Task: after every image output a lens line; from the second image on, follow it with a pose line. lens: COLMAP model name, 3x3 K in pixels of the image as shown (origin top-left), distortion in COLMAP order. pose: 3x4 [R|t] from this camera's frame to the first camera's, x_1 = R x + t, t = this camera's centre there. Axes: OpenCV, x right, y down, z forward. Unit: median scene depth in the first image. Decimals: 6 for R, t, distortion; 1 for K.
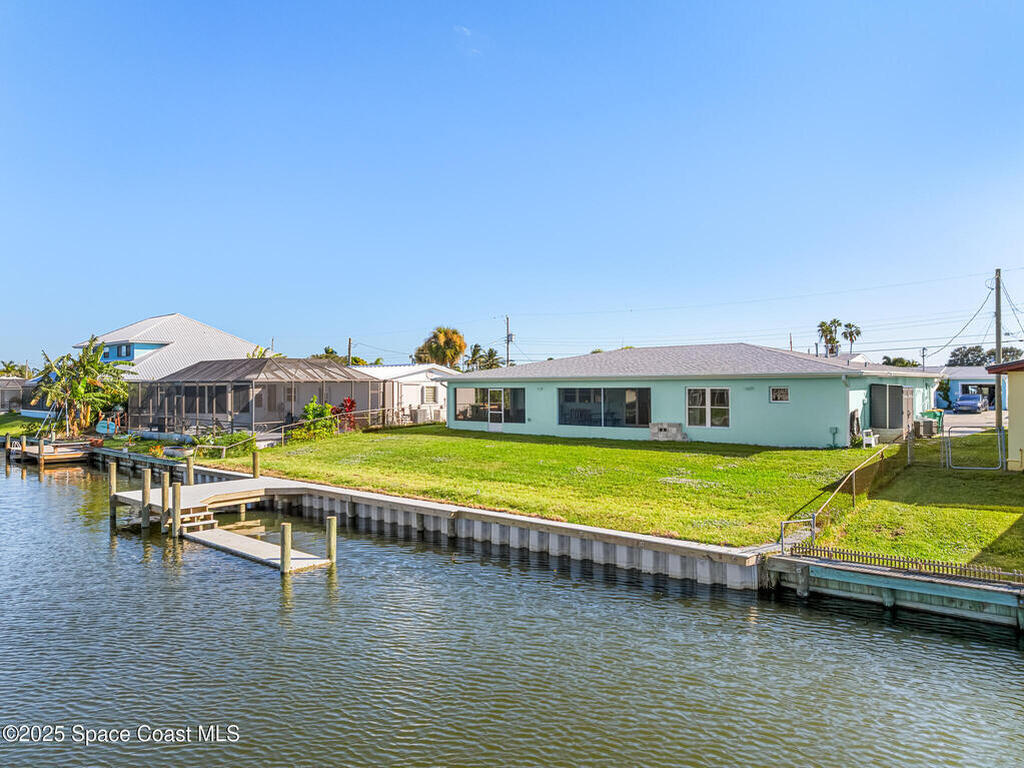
lens RADIAL K [[715.9, 0, 512.0], [0, 715.9, 384.0], [0, 0, 1]] dist [-0.032856, -0.007852]
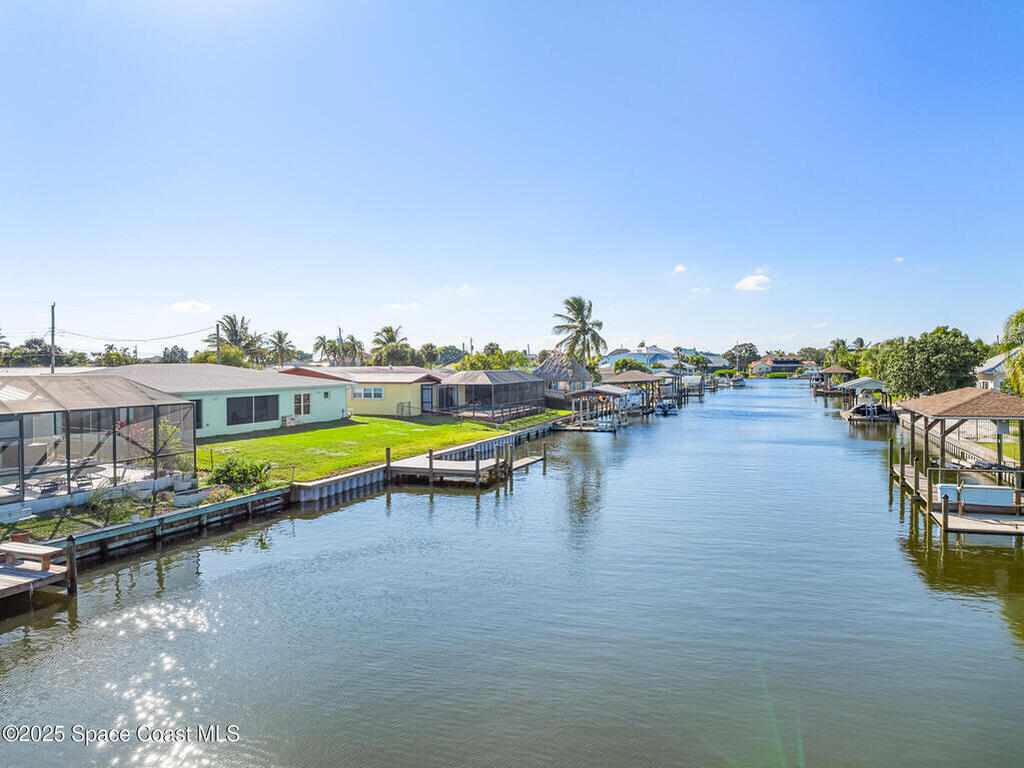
lens RADIAL K [[723.3, 0, 512.0], [0, 723.3, 384.0], [0, 0, 1]] dist [0.001181, -0.083102]
pose [[-0.339295, -0.018038, 0.940507, -1.352890], [0.004484, 0.999774, 0.020792, -0.044616], [-0.940669, 0.011272, -0.339138, 0.949724]]
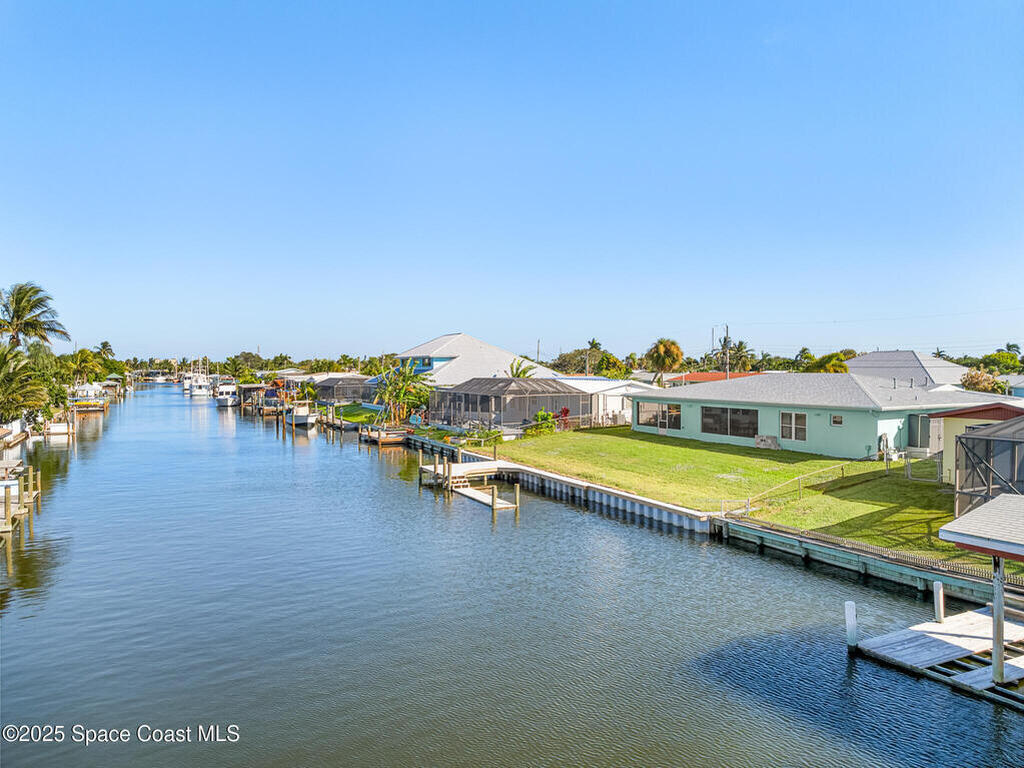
lens RADIAL K [[715.9, 0, 512.0], [0, 715.9, 384.0], [0, 0, 1]] dist [-0.032856, -0.007852]
pose [[0.927074, 0.010671, -0.374727, 0.242811], [-0.000189, 0.999608, 0.027997, -0.076535], [0.374879, -0.025885, 0.926712, -0.434309]]
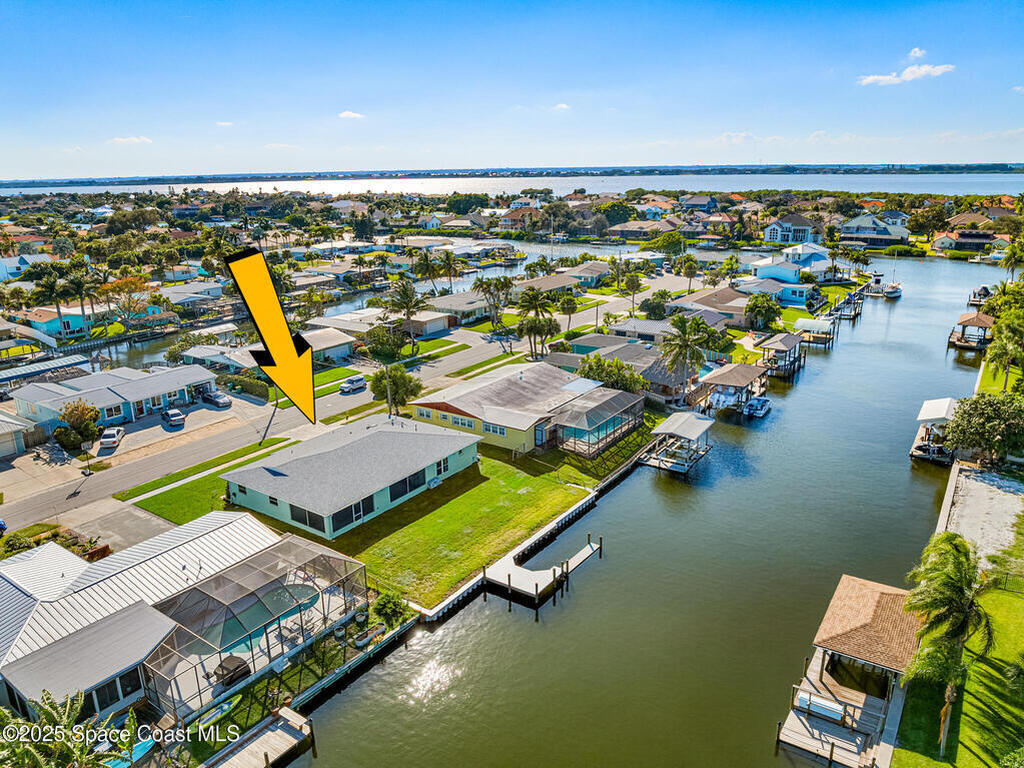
lens RADIAL K [[729.8, 0, 512.0], [0, 729.8, 384.0], [0, 0, 1]] dist [-0.035968, -0.006321]
pose [[-0.103276, -0.282443, 0.953709, -1.786333], [0.014341, 0.958313, 0.285360, -0.823655], [-0.994549, 0.043148, -0.094921, 0.837586]]
